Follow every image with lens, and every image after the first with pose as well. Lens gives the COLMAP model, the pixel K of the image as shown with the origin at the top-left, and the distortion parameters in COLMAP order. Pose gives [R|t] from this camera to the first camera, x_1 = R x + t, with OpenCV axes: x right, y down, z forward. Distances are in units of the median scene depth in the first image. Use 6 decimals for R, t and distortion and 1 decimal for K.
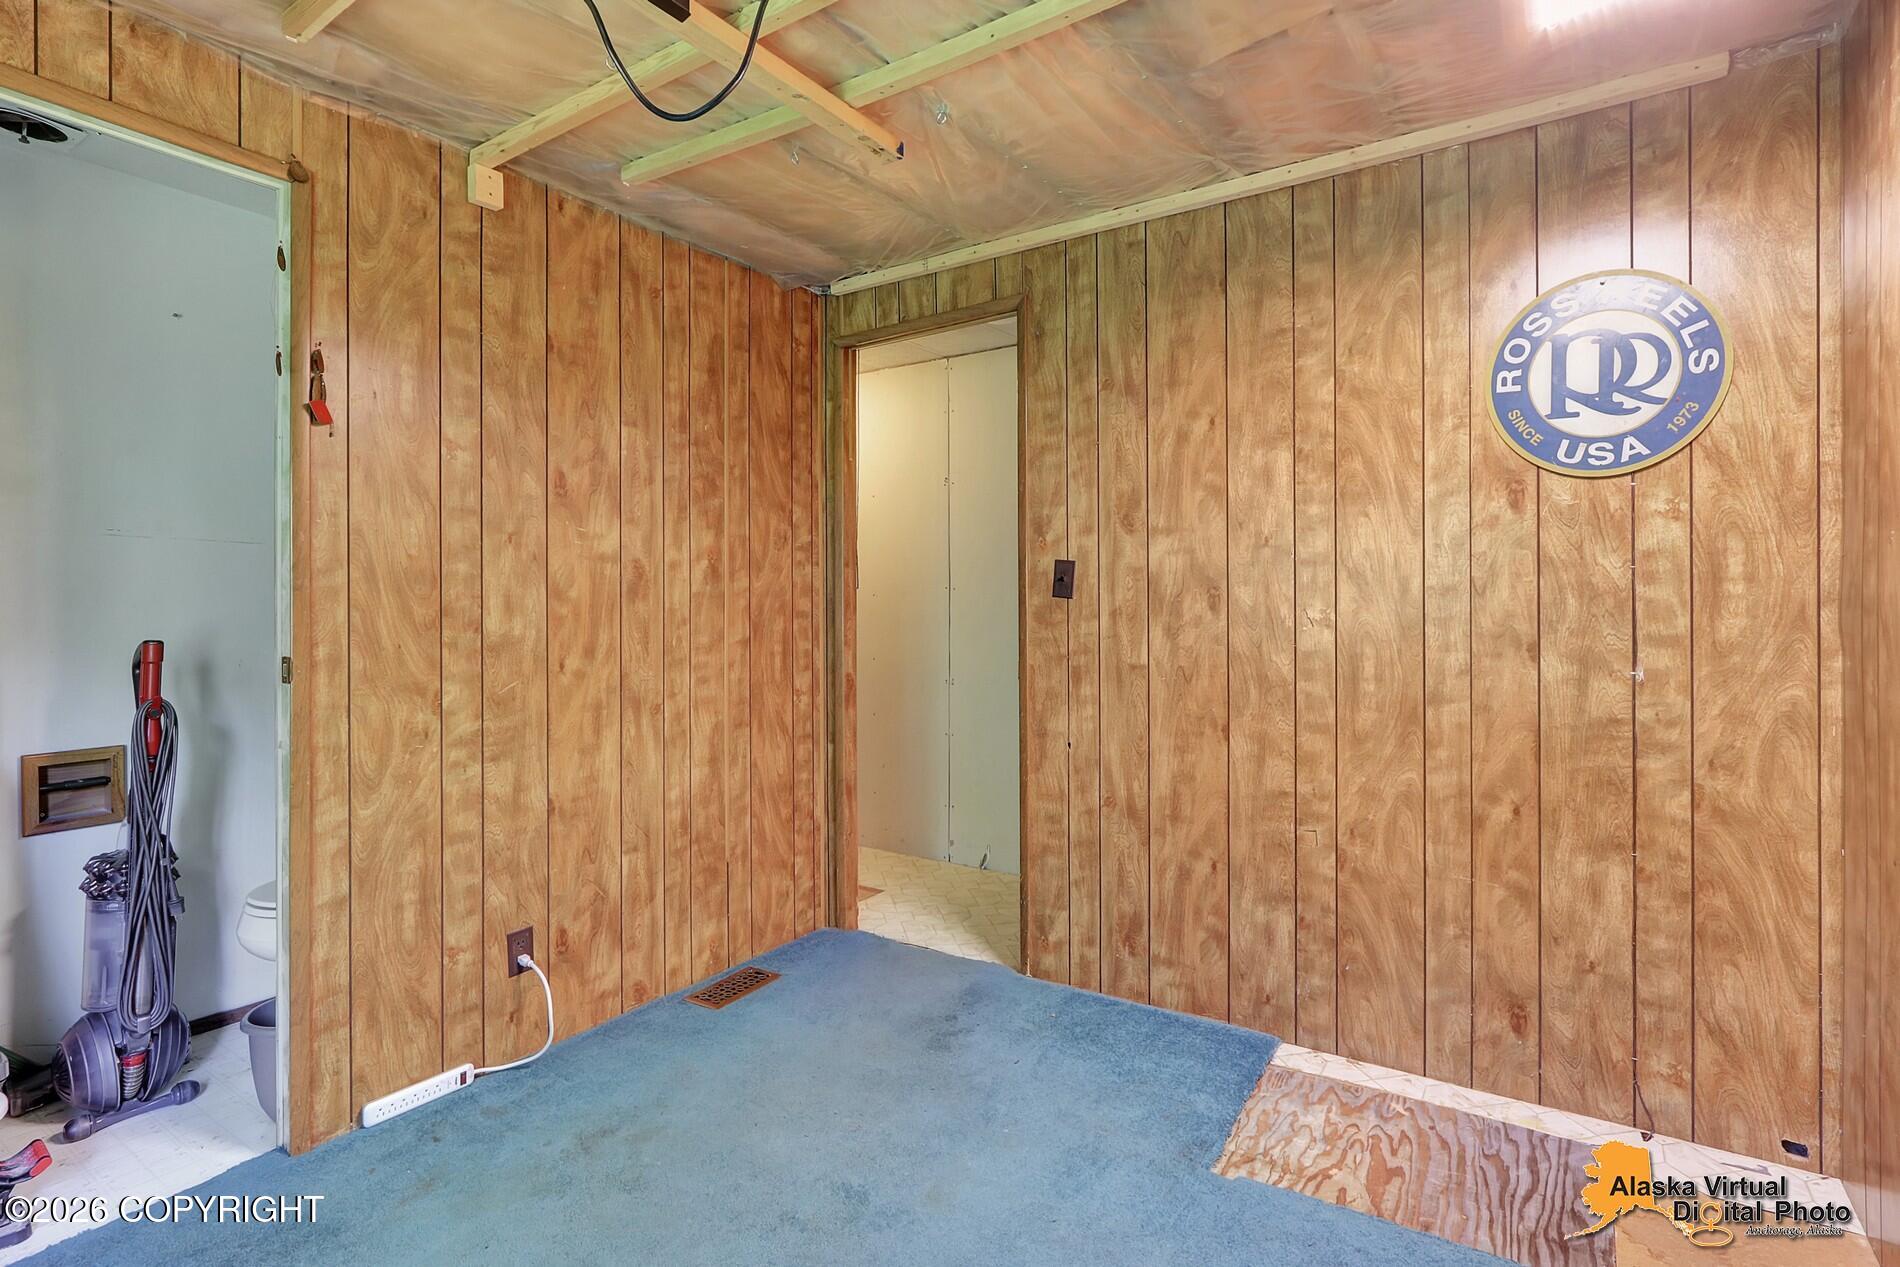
lens RADIAL K [[951.7, 0, 942.2], [0, 951.7, 607.4], [0, 0, 1]] dist [0.002320, 0.000616]
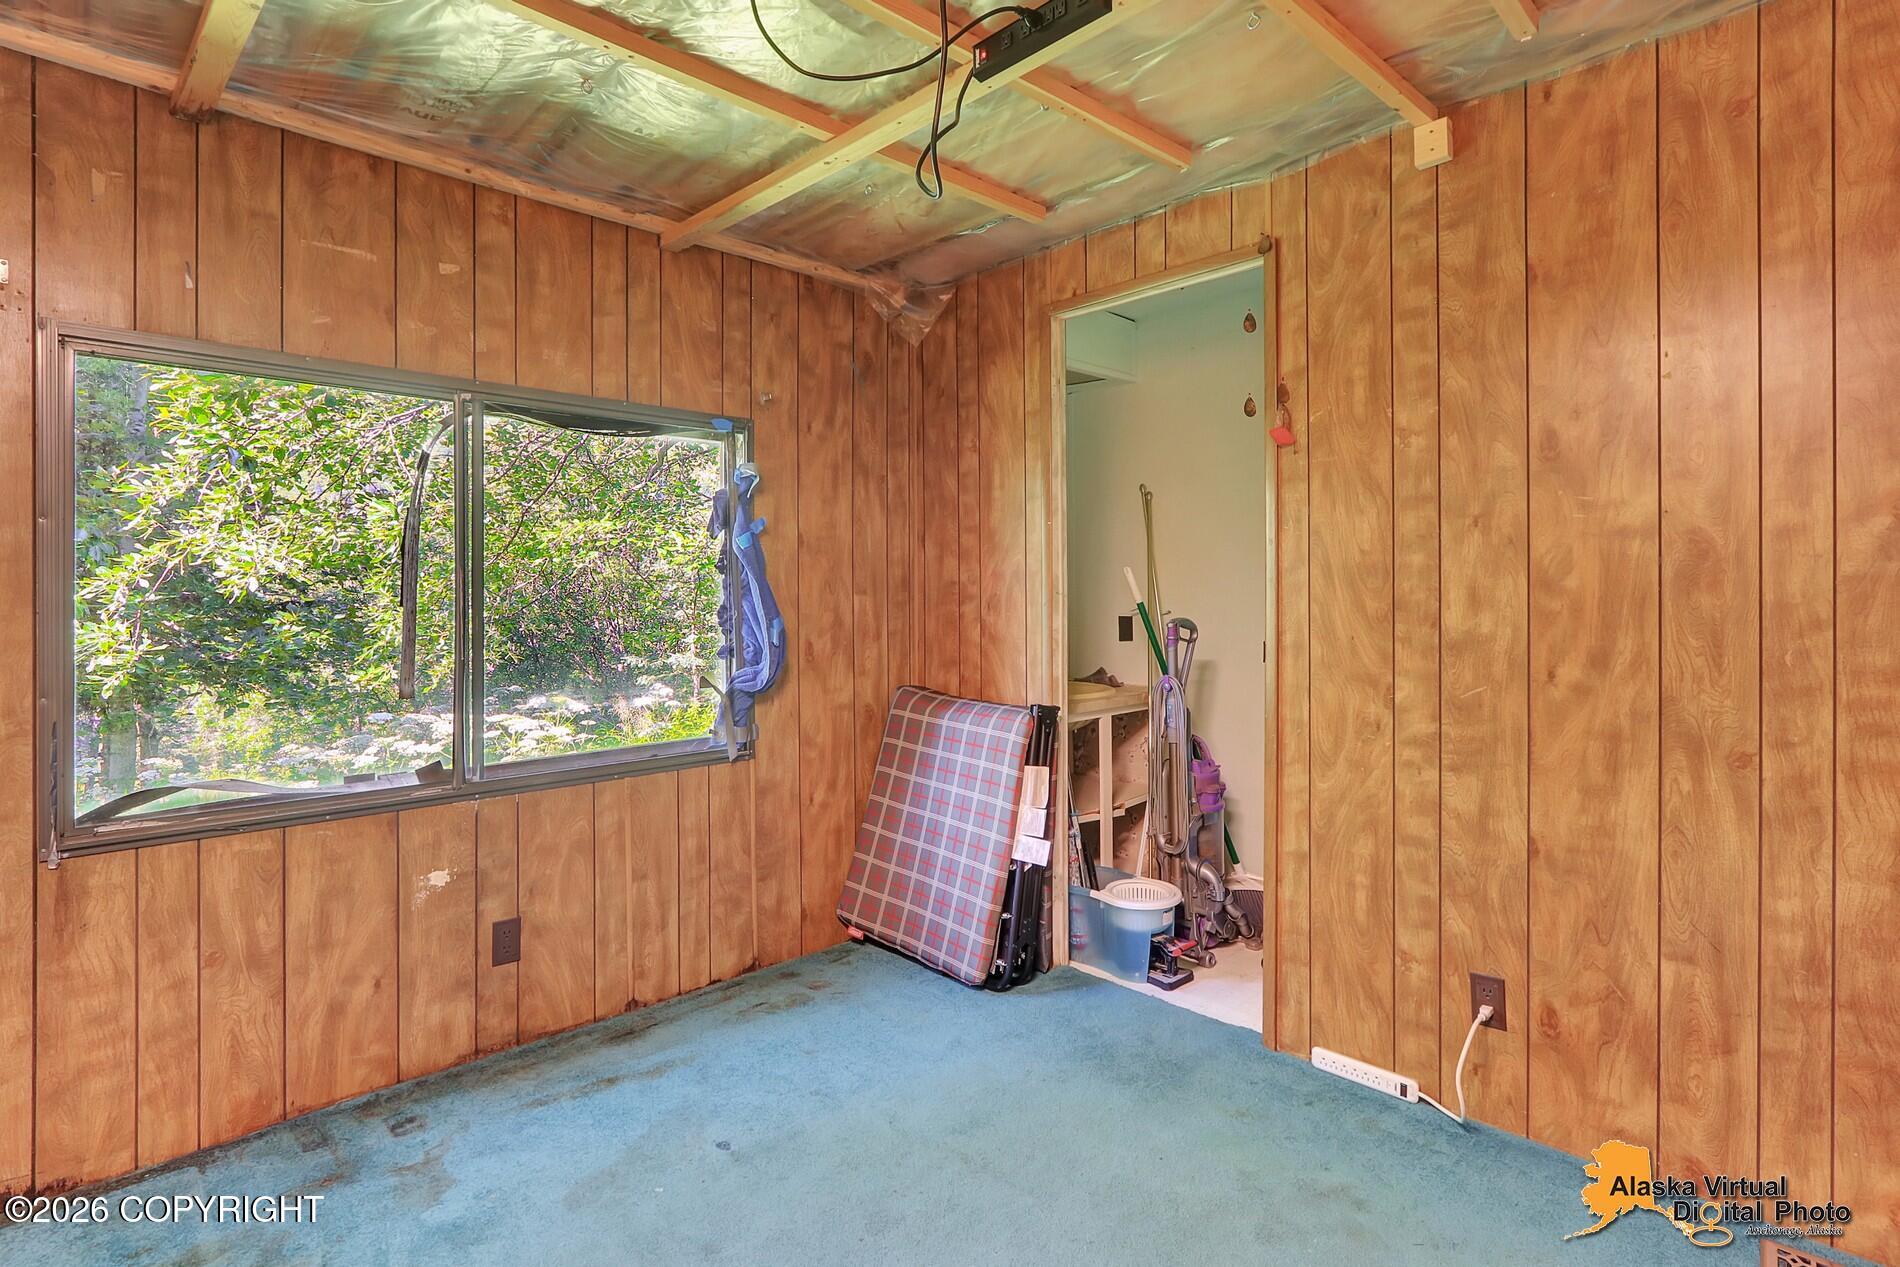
lens RADIAL K [[940.2, 0, 942.0], [0, 940.2, 596.0], [0, 0, 1]] dist [0.000483, 0.000818]
pose [[-0.200207, 0.002596, -0.979750, 0.496923], [0.005177, 0.999985, 0.001592, -0.008526], [0.979740, -0.004753, -0.200218, 0.703274]]
